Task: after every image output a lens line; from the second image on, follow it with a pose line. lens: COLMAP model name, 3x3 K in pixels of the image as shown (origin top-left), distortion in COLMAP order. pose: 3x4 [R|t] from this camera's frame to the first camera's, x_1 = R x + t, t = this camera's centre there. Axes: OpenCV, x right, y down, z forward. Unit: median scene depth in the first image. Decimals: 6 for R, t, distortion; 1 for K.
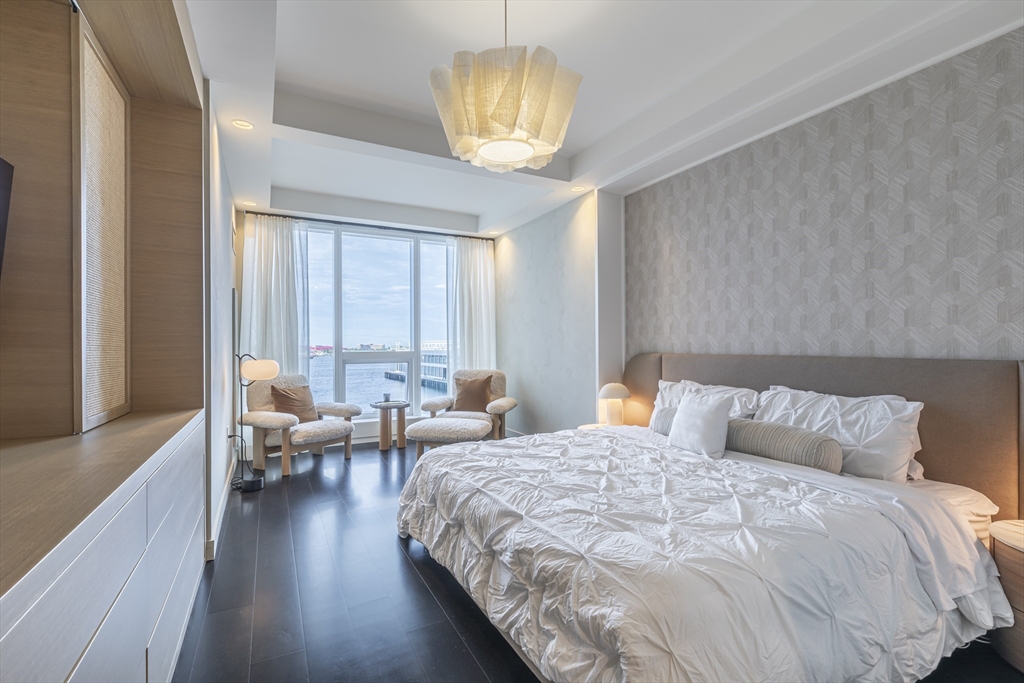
lens RADIAL K [[473.2, 0, 518.7], [0, 473.2, 344.2], [0, 0, 1]] dist [0.002648, 0.000254]
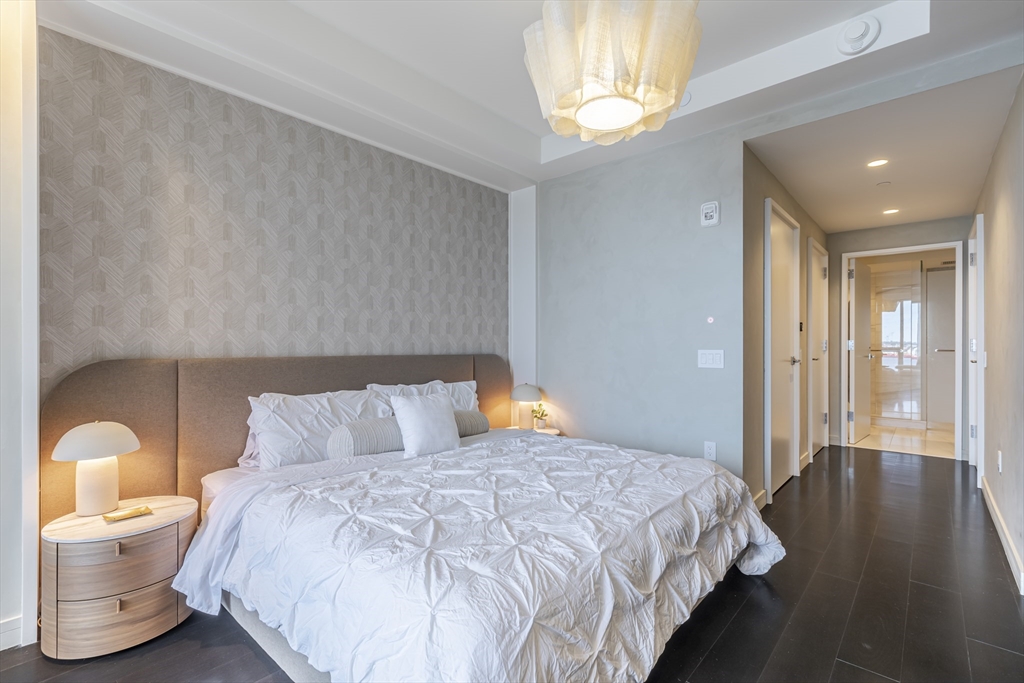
lens RADIAL K [[473.2, 0, 518.7], [0, 473.2, 344.2], [0, 0, 1]] dist [0.002648, 0.000254]
pose [[-0.361417, 0.009402, 0.932357, -0.400405], [-0.002055, 0.999939, -0.010880, 0.006500], [-0.932402, -0.005849, -0.361375, 0.766727]]
